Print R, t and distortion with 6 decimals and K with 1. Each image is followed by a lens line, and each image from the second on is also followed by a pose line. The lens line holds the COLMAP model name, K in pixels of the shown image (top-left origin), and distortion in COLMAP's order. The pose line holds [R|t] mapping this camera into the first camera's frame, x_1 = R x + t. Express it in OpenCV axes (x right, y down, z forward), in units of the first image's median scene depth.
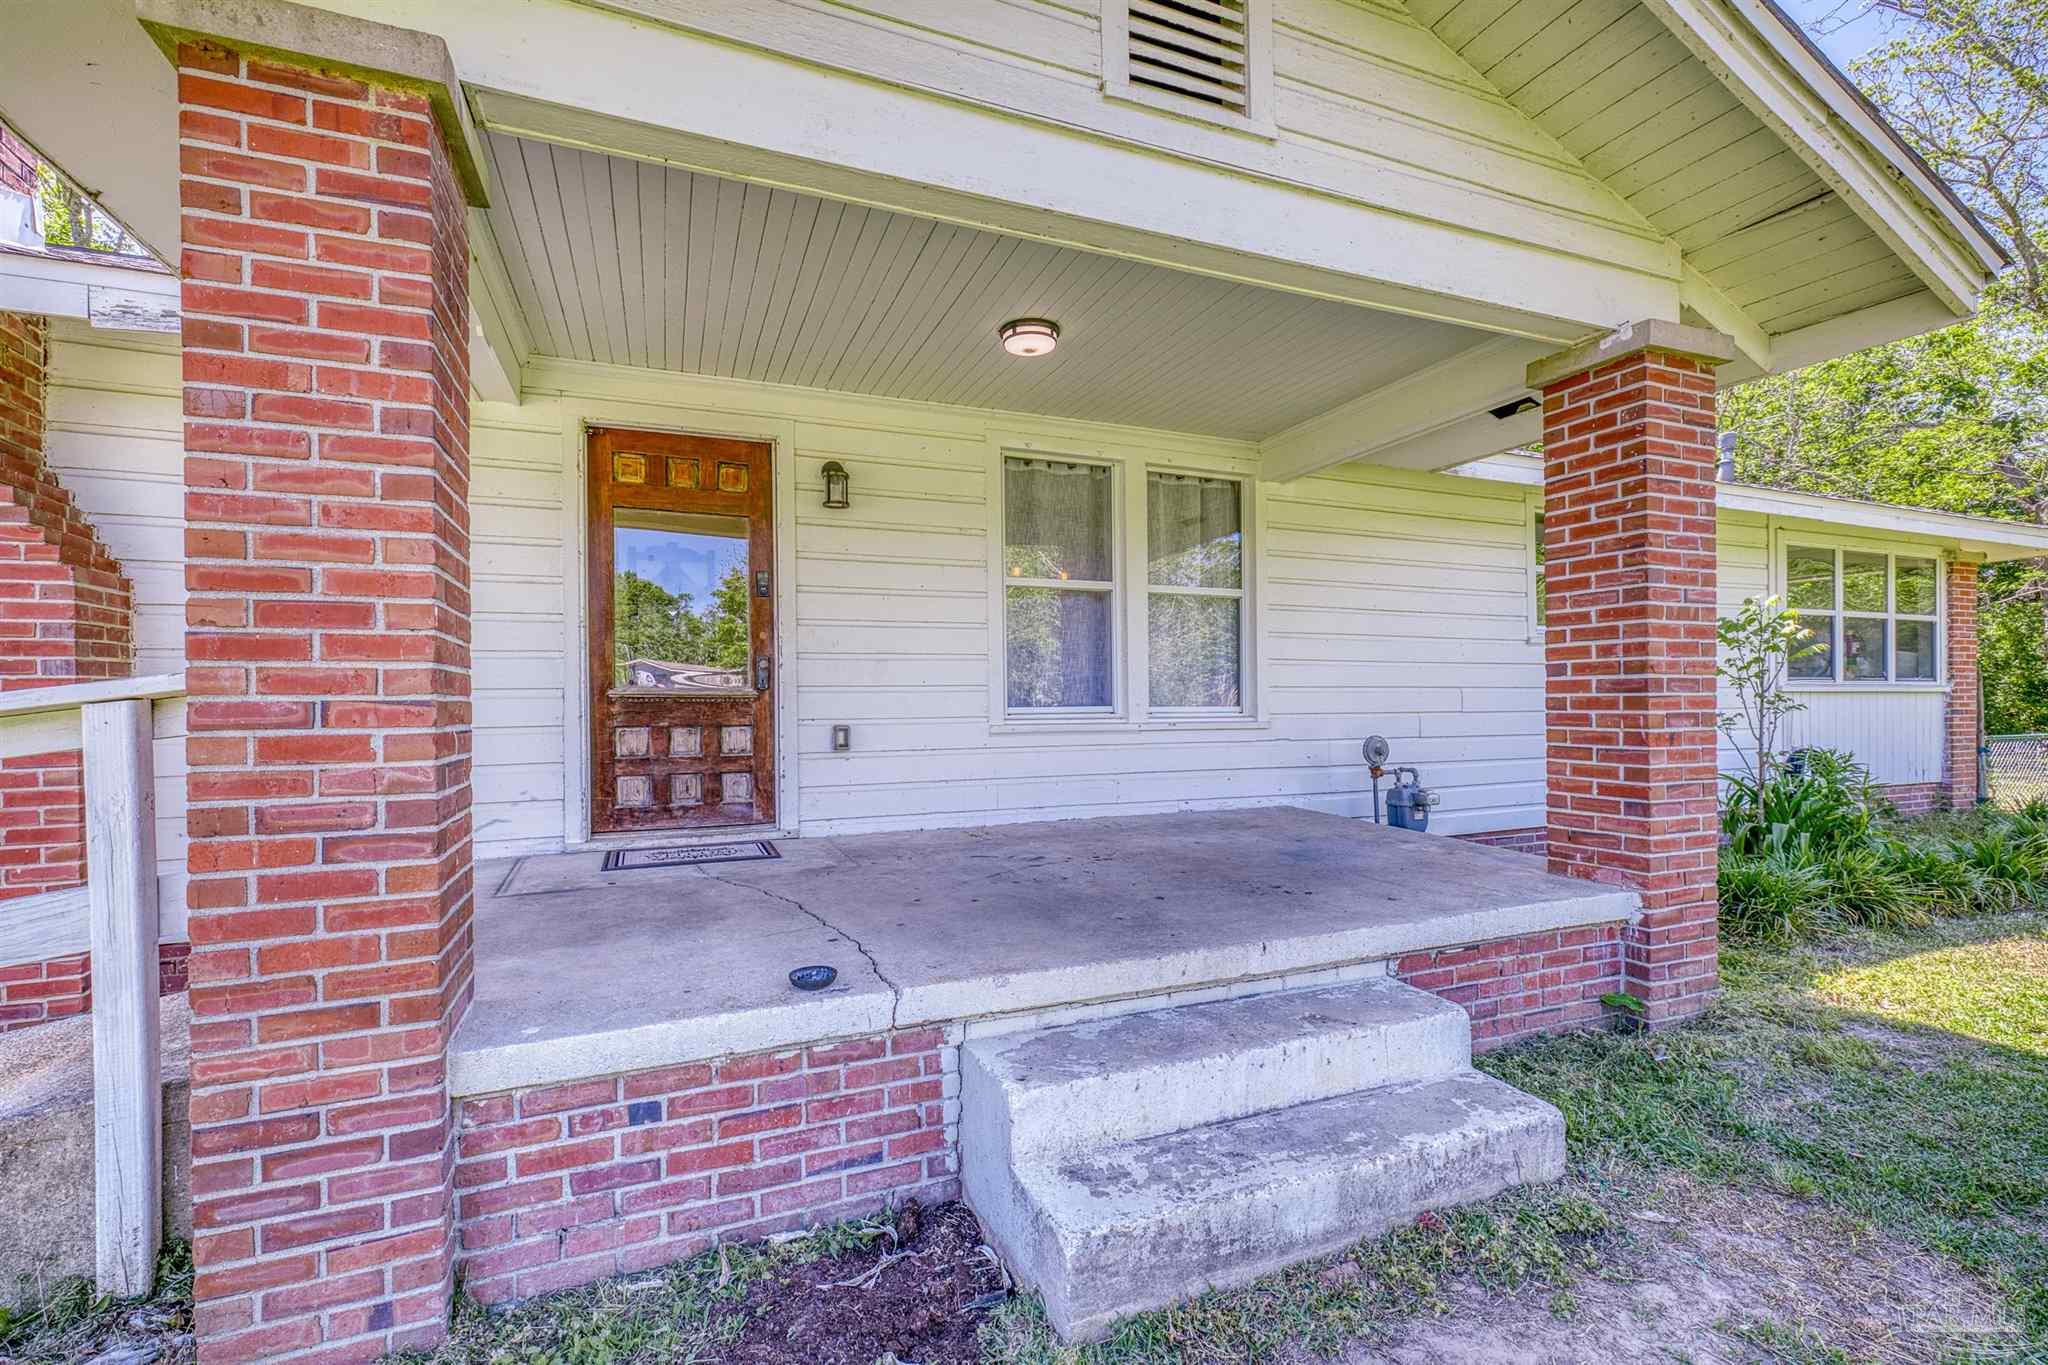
lens RADIAL K [[889.9, 0, 1021.3], [0, 889.9, 694.1], [0, 0, 1]] dist [0.001874, 0.000671]
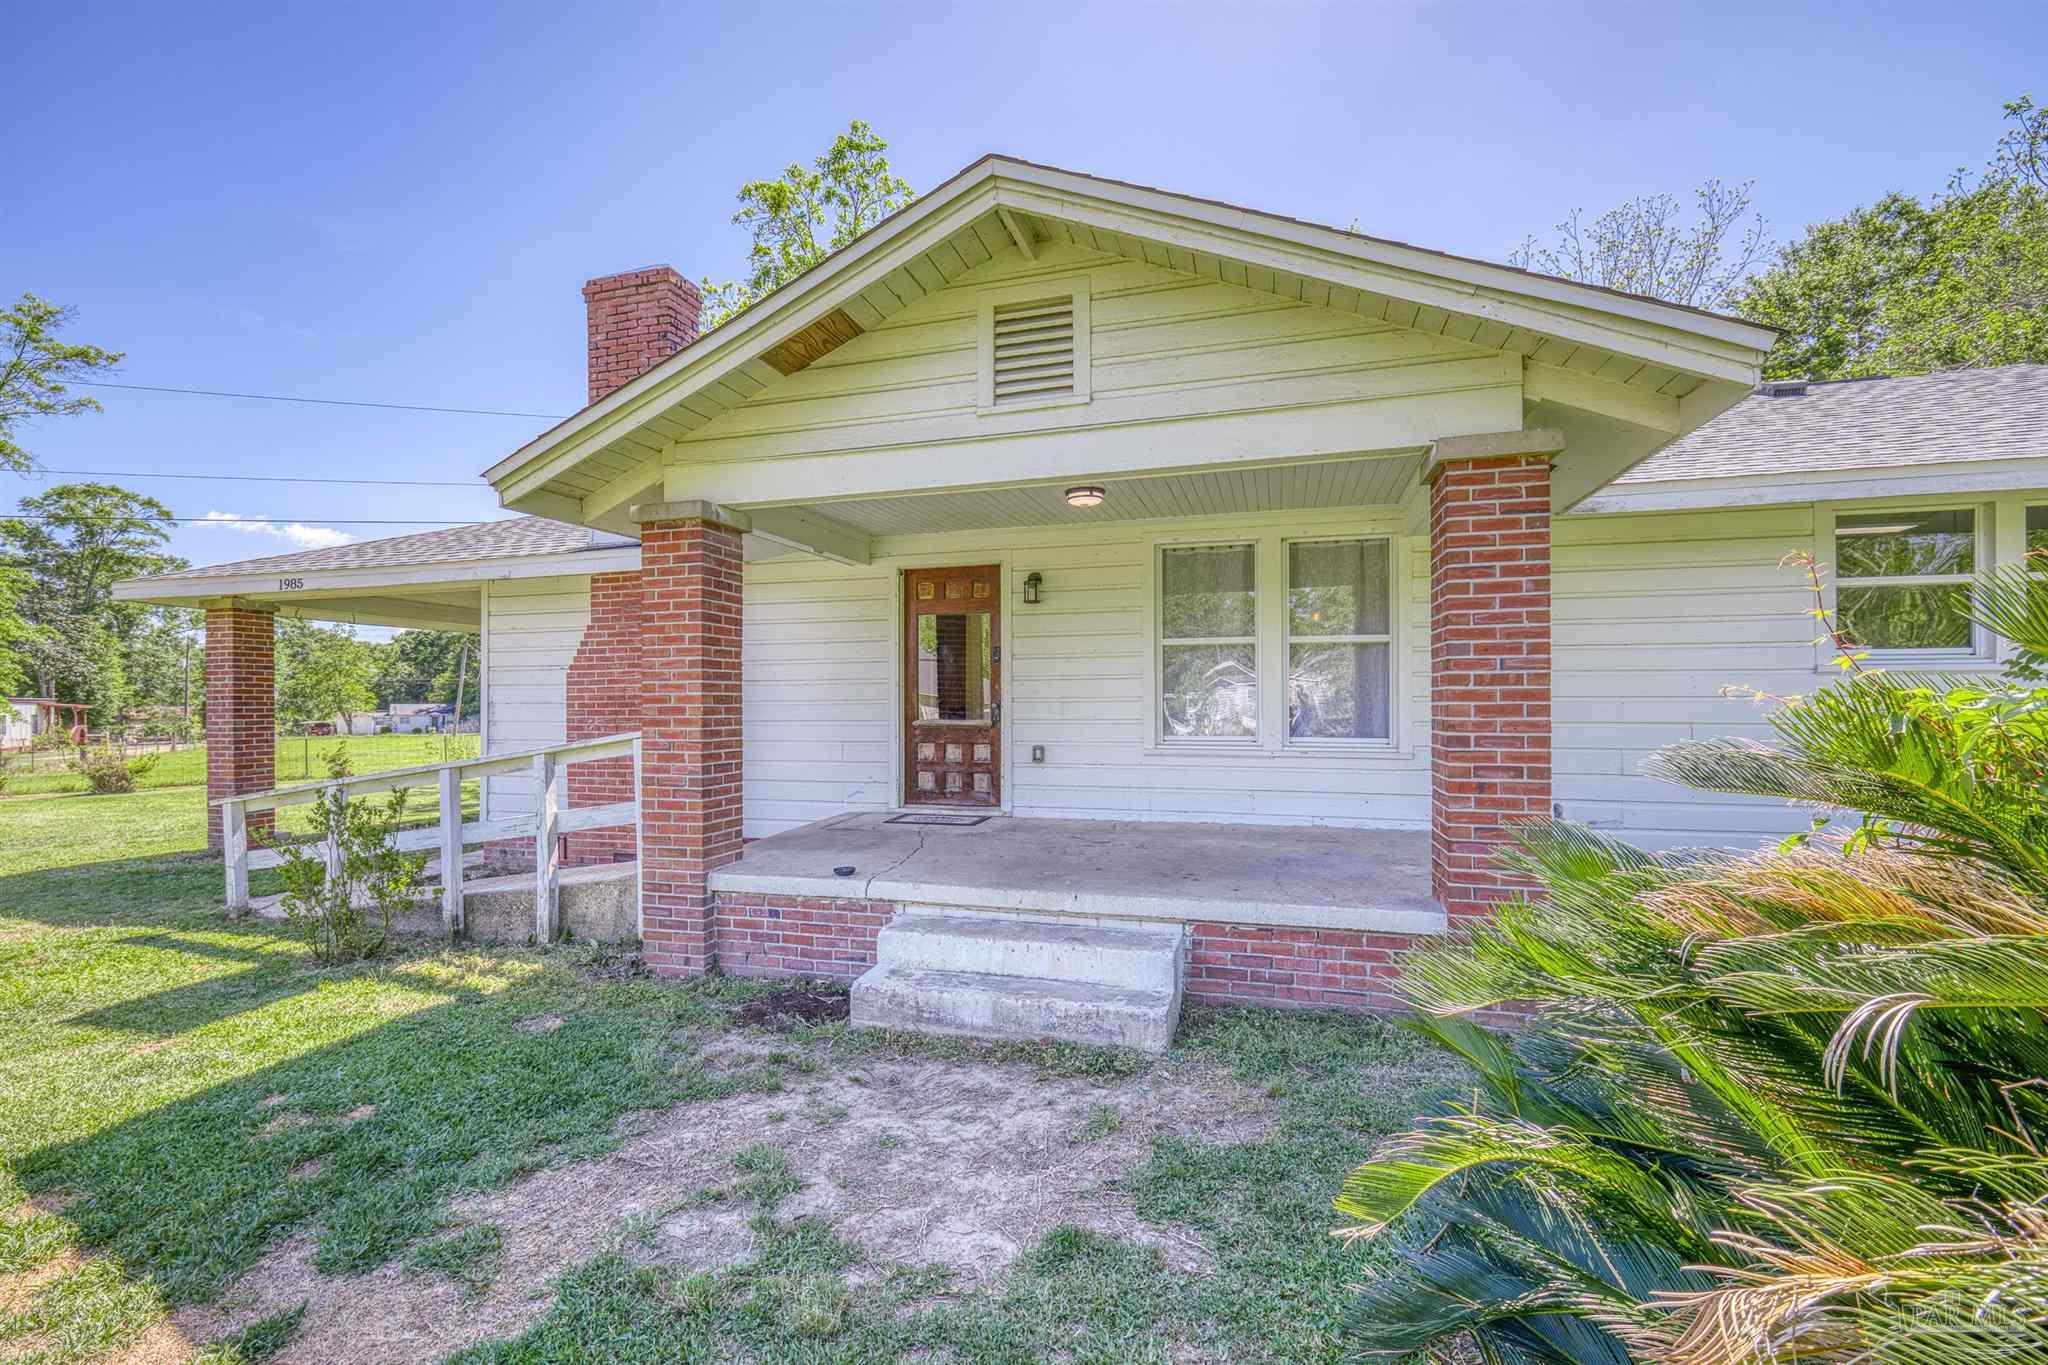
lens RADIAL K [[889.9, 0, 1023.7], [0, 889.9, 689.8], [0, 0, 1]] dist [0.001874, 0.000671]
pose [[0.786408, -0.003295, -0.617698, 0.995024], [0.002250, 0.999994, -0.002470, -0.078510], [0.617703, 0.000552, 0.786411, -0.294963]]
